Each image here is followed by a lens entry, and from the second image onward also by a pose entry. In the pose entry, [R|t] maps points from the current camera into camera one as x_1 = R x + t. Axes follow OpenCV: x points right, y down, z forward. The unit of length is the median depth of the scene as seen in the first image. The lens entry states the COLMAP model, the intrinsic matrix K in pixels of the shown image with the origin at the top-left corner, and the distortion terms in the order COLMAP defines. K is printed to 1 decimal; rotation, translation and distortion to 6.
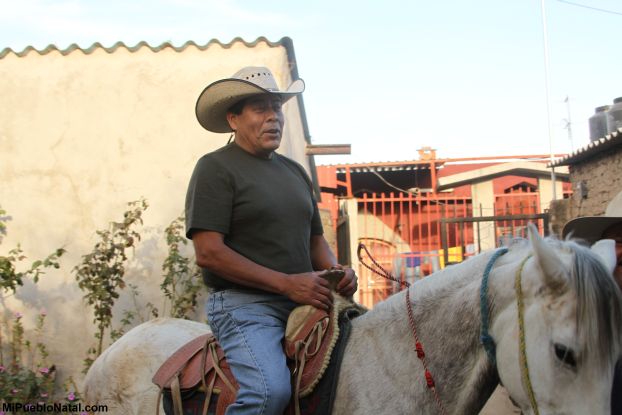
lens RADIAL K [[794.6, 0, 311.0], [0, 794.6, 207.5], [0, 0, 1]] dist [-0.150096, 0.053272]
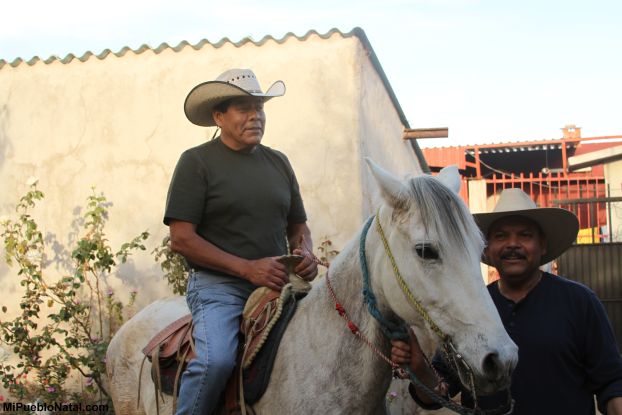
lens RADIAL K [[794.6, 0, 311.0], [0, 794.6, 207.5], [0, 0, 1]] dist [-0.150096, 0.053272]
pose [[0.976427, -0.004590, -0.215798, 0.128969], [0.010051, 0.999656, 0.024214, -0.005678], [0.215612, -0.025812, 0.976138, -0.027314]]
